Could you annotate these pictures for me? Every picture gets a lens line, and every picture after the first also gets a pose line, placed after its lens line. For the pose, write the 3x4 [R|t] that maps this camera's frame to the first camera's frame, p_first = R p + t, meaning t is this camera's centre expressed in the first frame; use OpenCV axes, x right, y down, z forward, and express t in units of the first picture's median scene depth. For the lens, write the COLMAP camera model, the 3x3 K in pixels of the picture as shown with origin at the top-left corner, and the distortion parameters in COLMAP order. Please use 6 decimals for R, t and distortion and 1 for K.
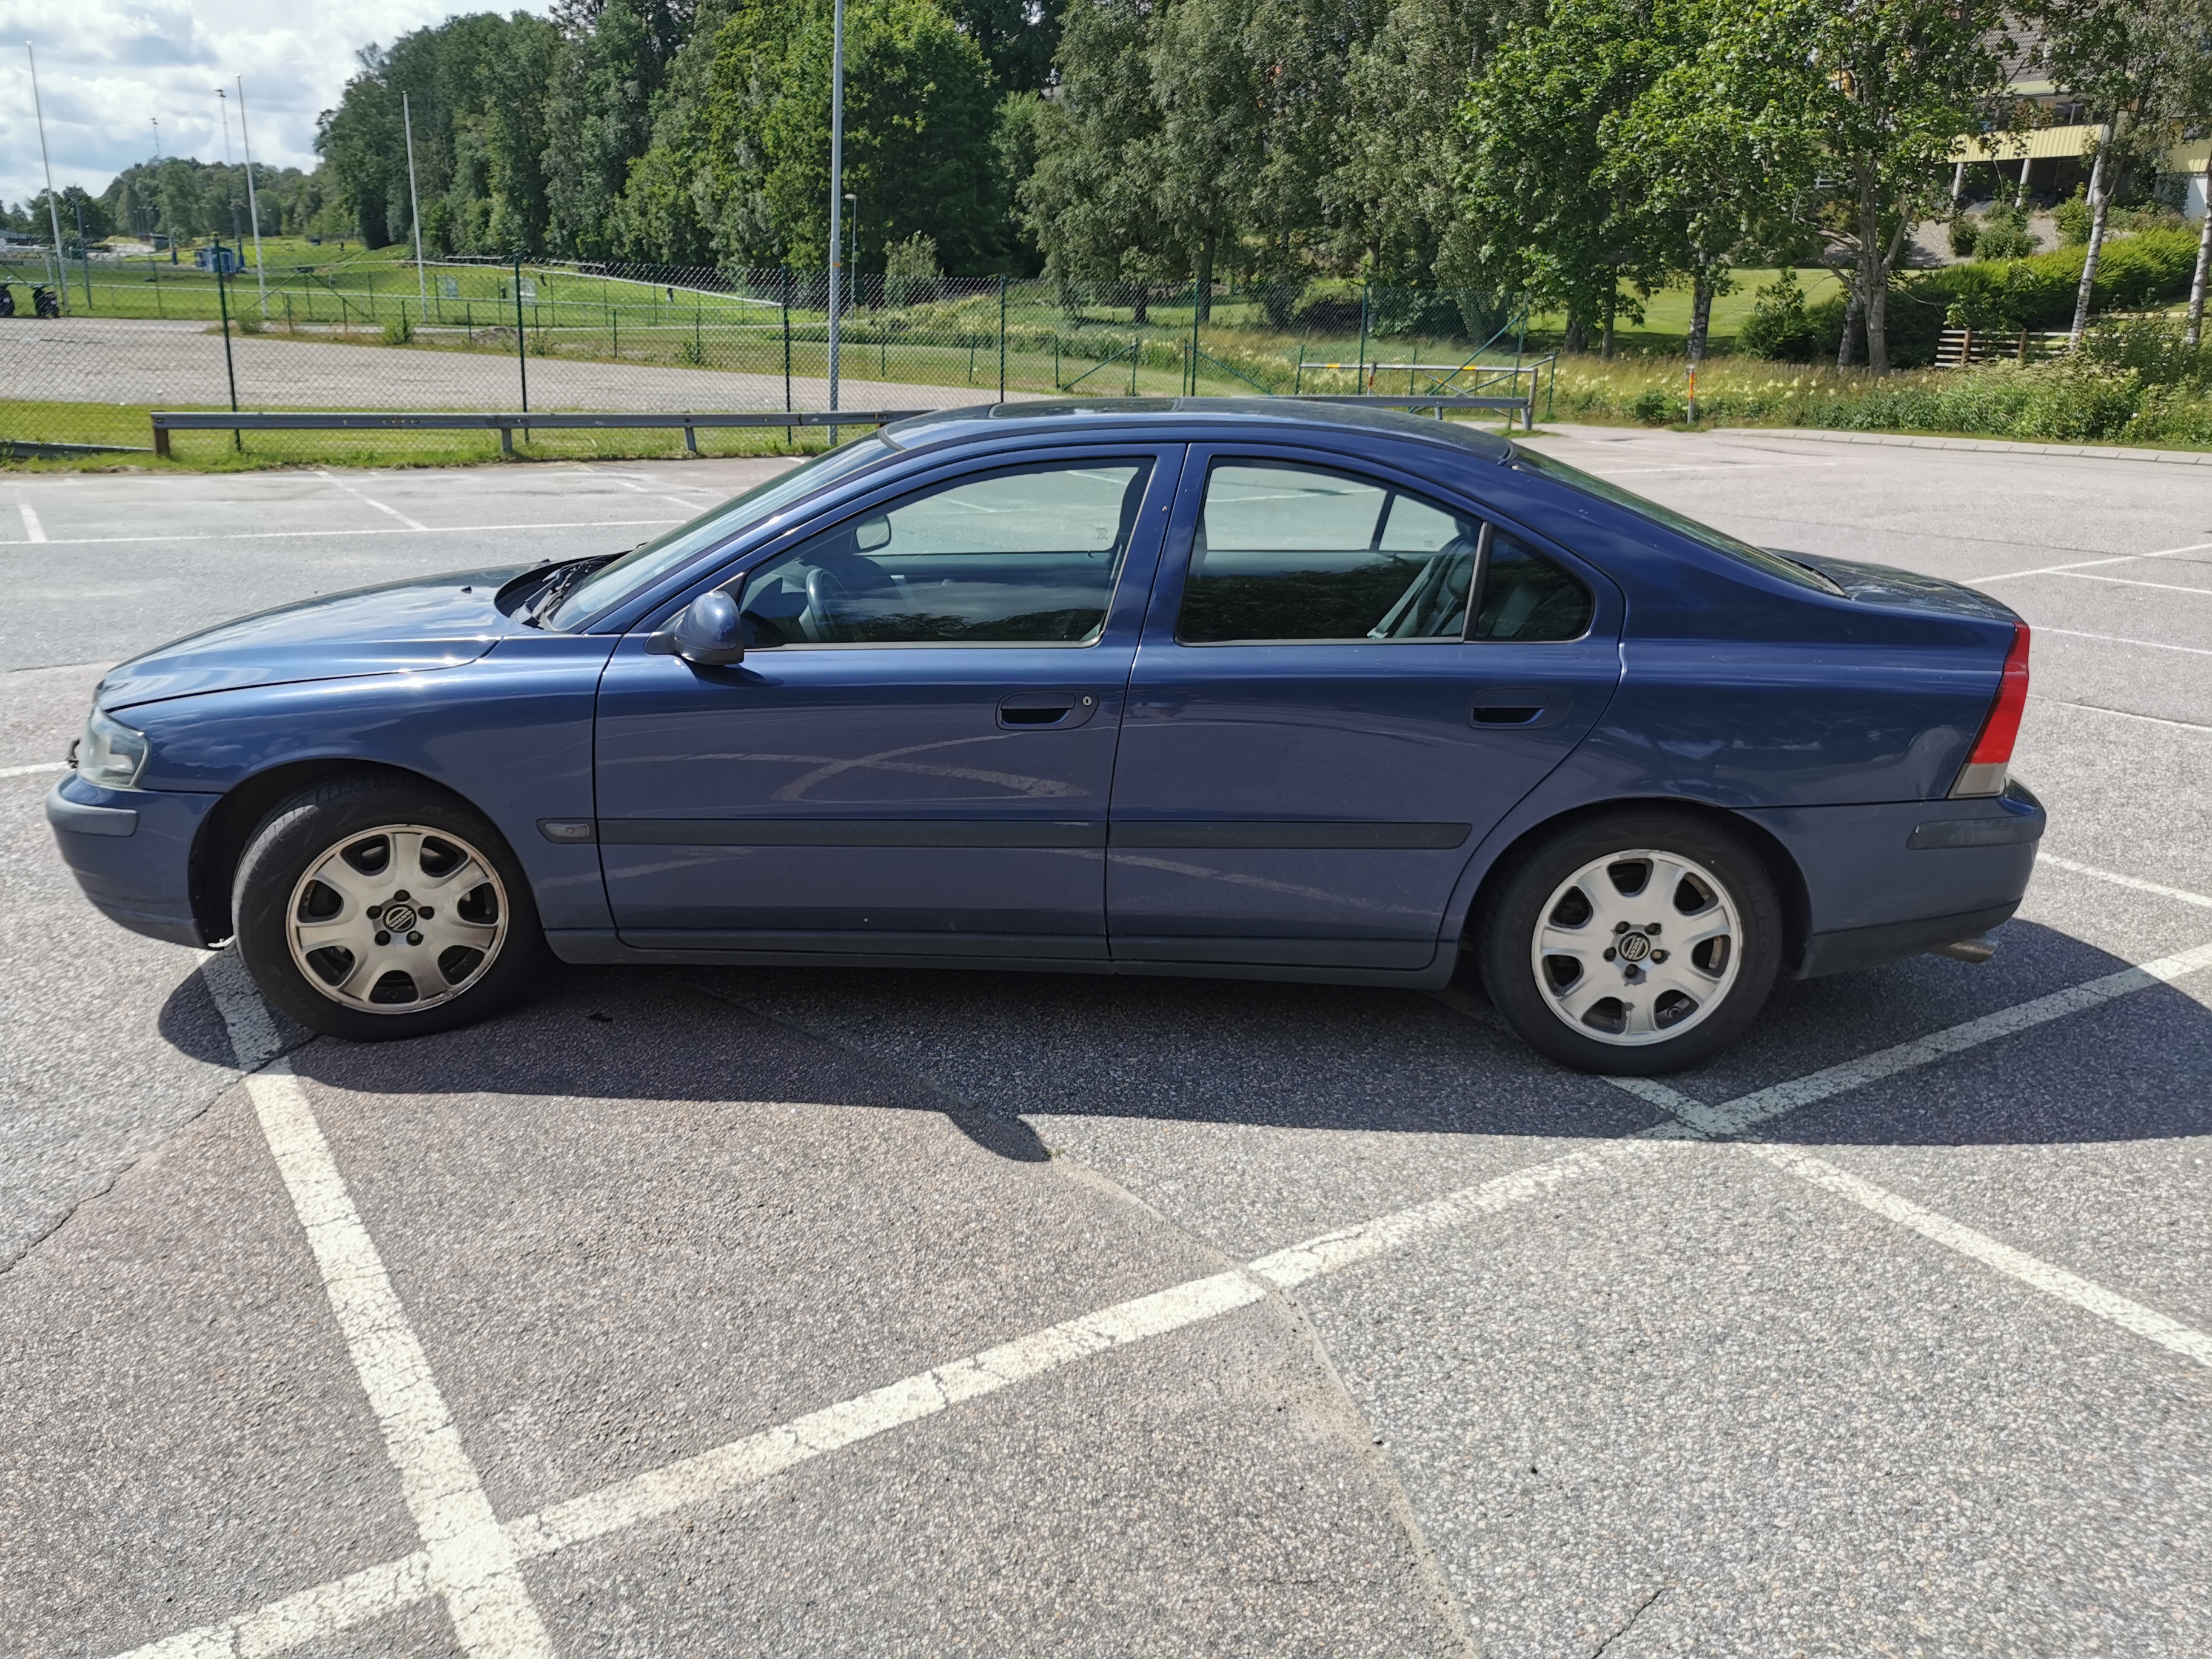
lens RADIAL K [[1703.5, 0, 1109.5], [0, 1703.5, 849.9], [0, 0, 1]] dist [0.029961, -0.006413]
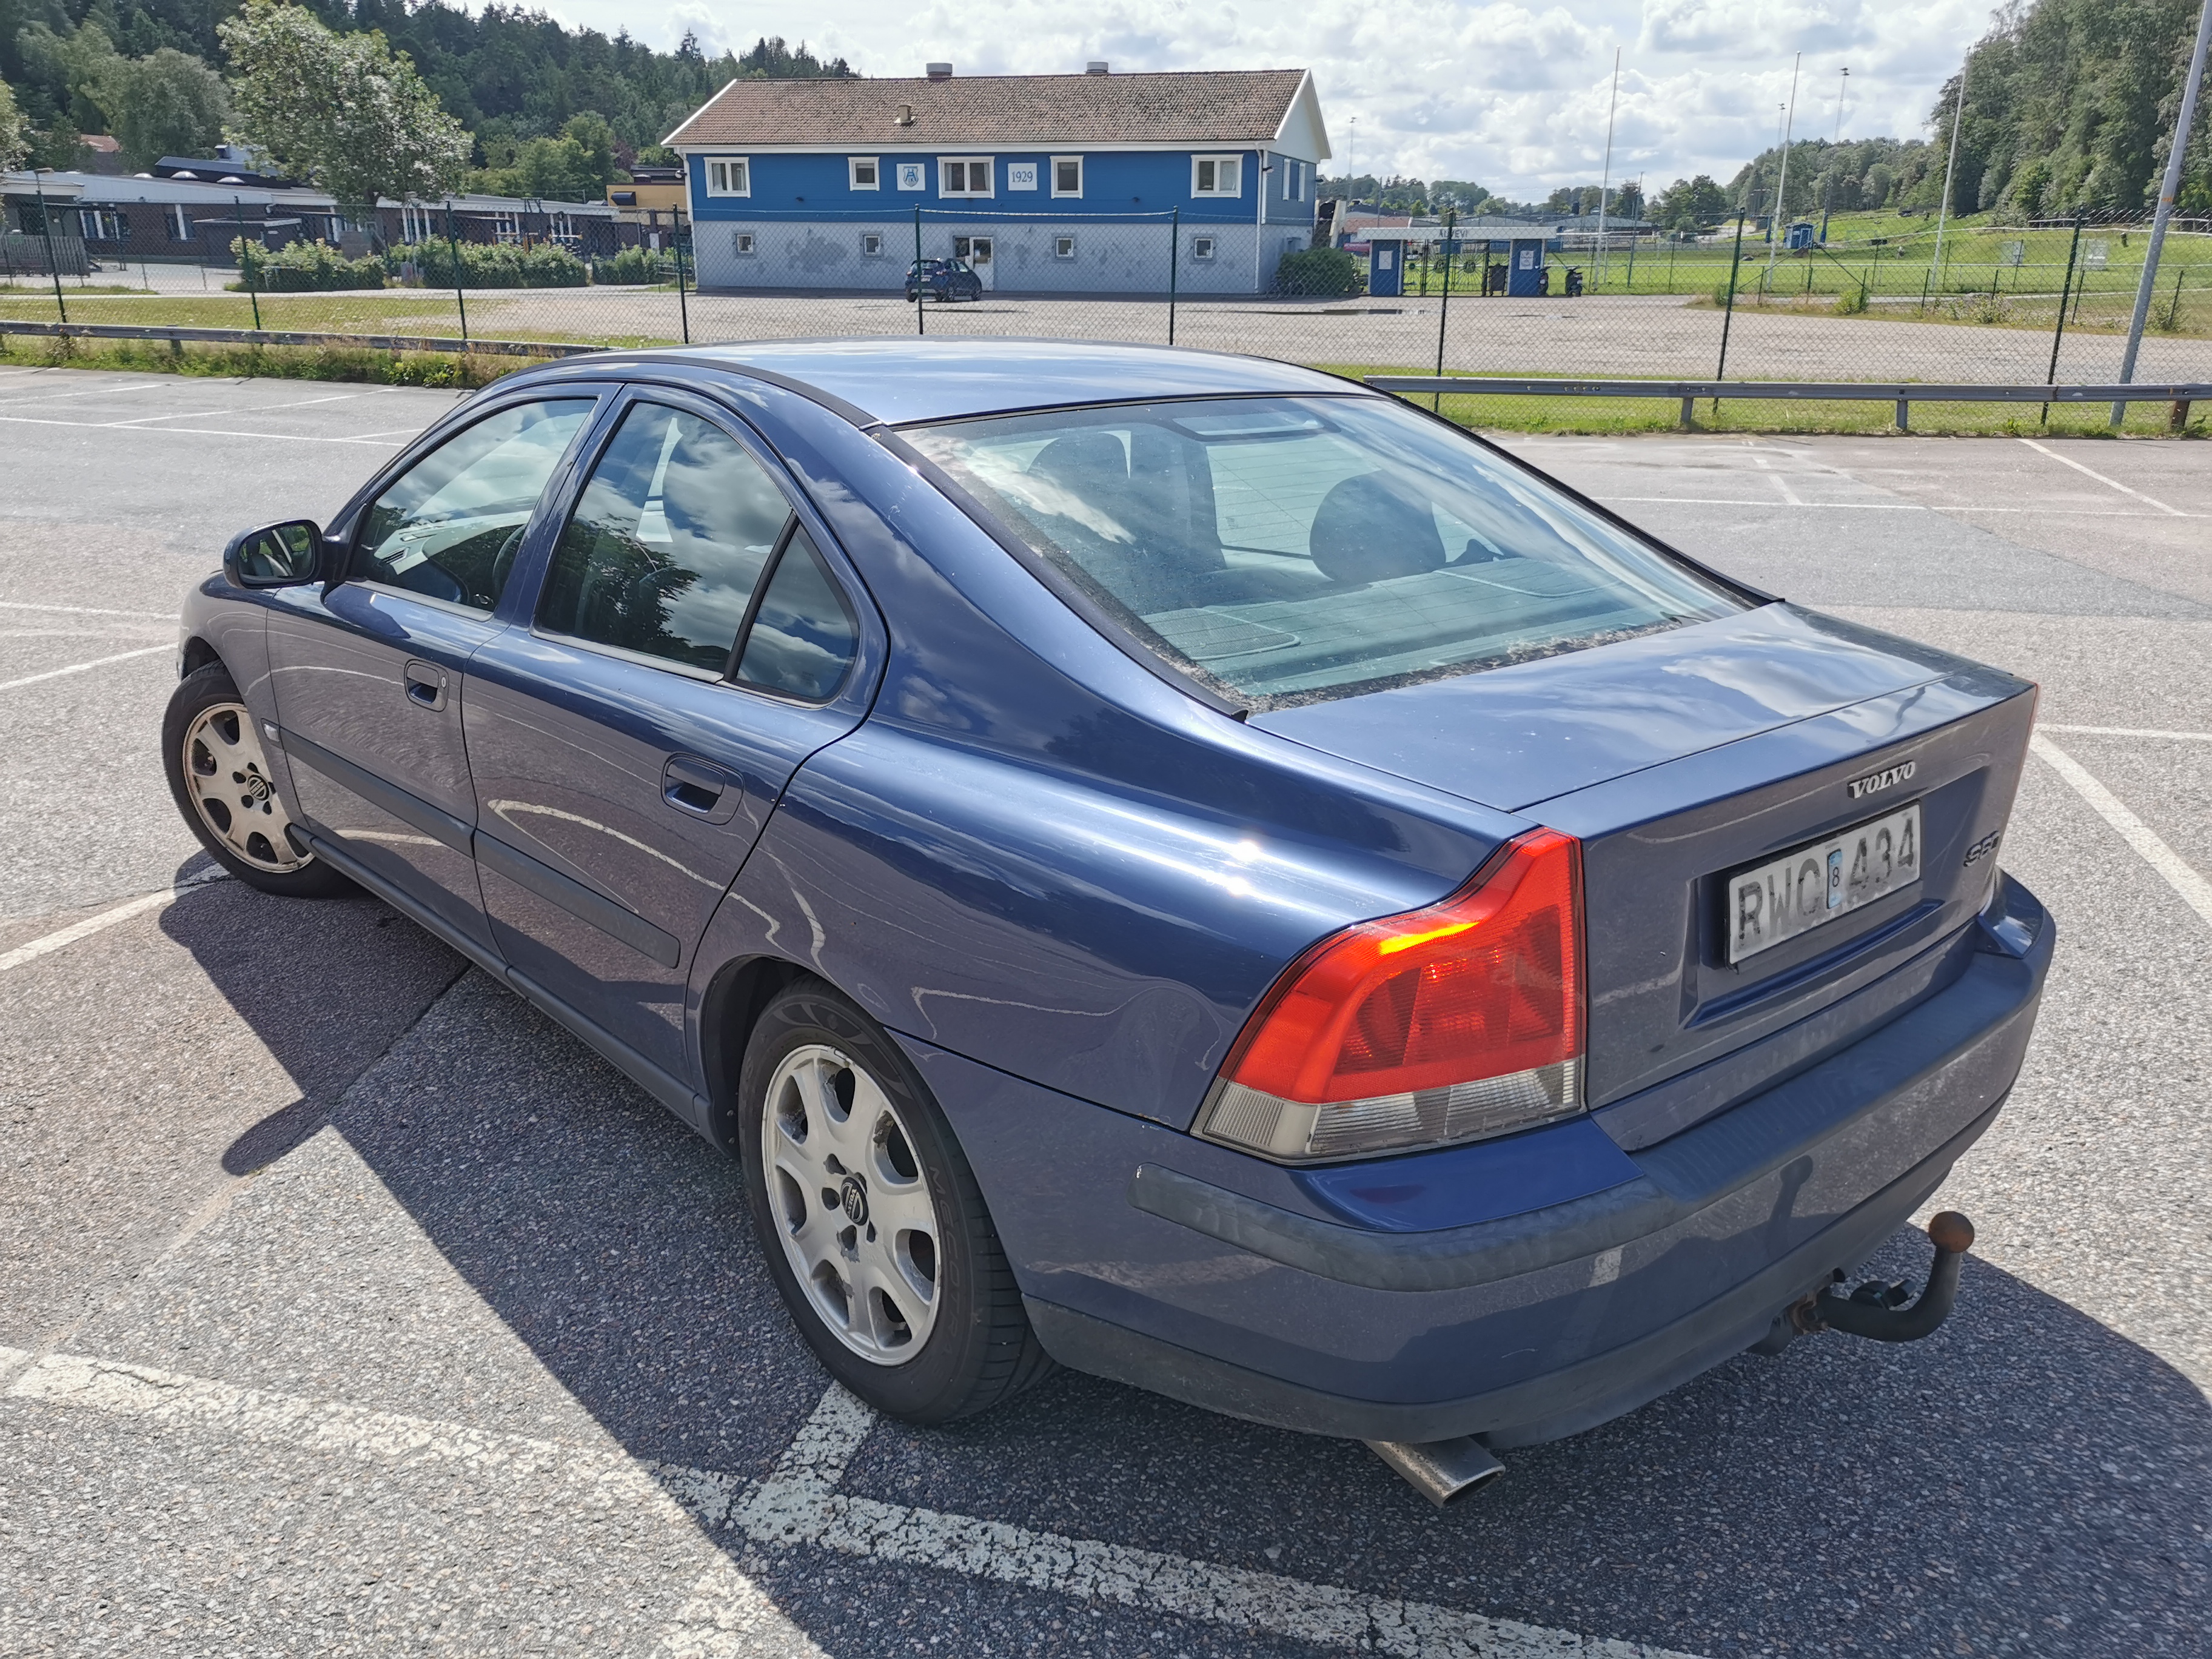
lens RADIAL K [[1703.5, 0, 1109.5], [0, 1703.5, 849.9], [0, 0, 1]] dist [0.029961, -0.006413]
pose [[0.672592, 0.215601, -0.707910, 0.145304], [-0.205657, 0.973392, 0.101061, -0.028116], [0.710863, 0.077614, 0.699035, 0.113441]]
